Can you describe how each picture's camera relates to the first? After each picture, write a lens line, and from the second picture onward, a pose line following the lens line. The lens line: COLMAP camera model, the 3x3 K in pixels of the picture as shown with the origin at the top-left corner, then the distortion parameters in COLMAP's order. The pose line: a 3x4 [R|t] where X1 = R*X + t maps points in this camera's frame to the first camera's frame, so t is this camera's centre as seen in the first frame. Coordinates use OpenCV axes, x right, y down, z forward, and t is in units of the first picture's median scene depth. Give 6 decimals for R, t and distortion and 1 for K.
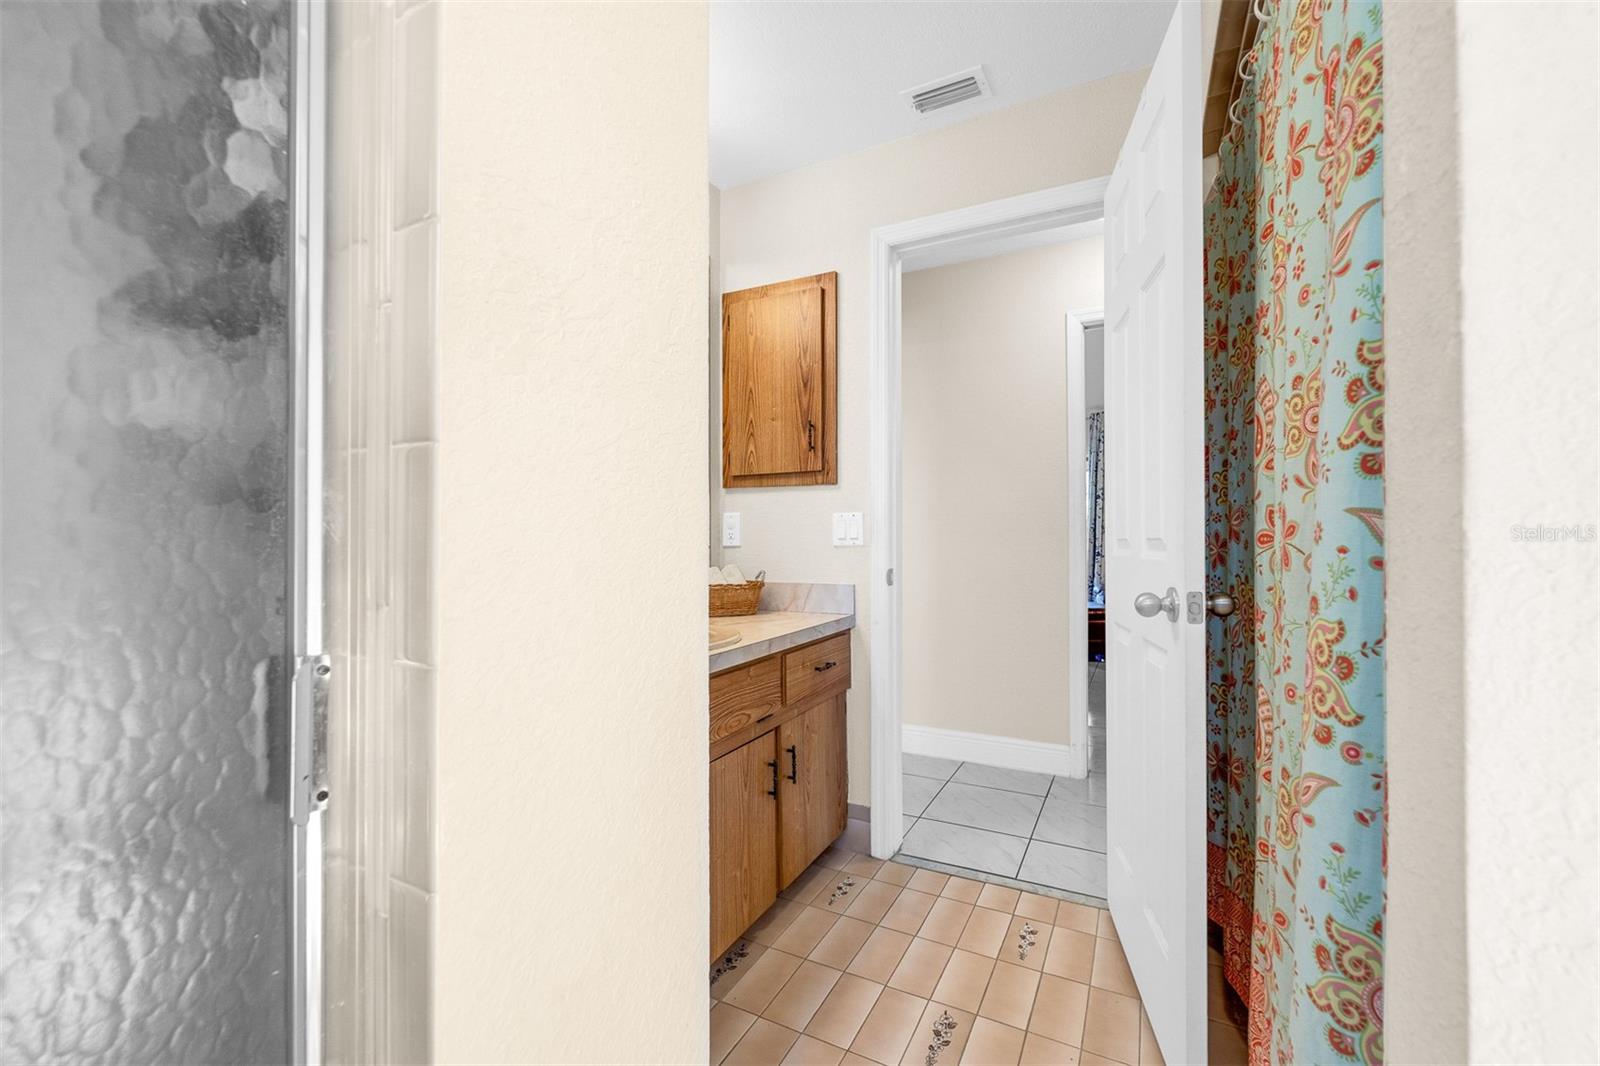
lens RADIAL K [[642.2, 0, 805.0], [0, 642.2, 534.8], [0, 0, 1]] dist [0.002591, 0.000120]
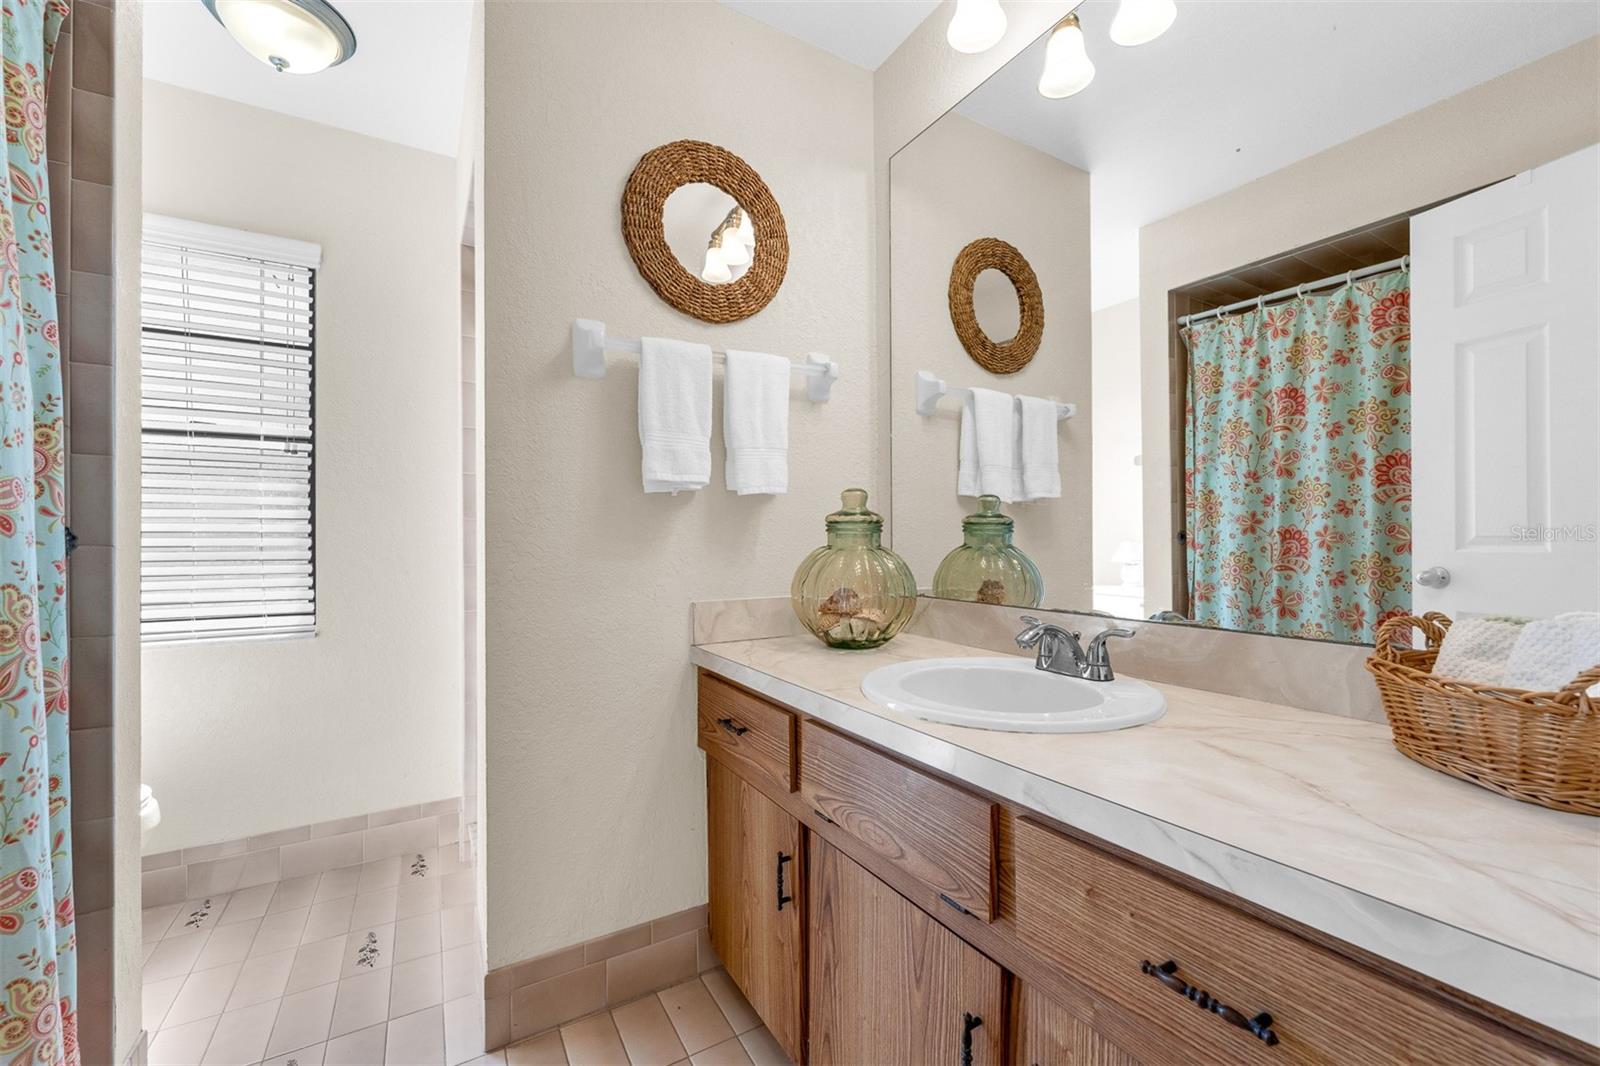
lens RADIAL K [[642.2, 0, 803.4], [0, 642.2, 538.3], [0, 0, 1]] dist [0.002591, 0.000120]
pose [[-0.518646, 0.004908, -0.854975, 0.399589], [0.011440, 0.999934, -0.001199, 0.011833], [0.854912, -0.010403, -0.518668, 1.138283]]
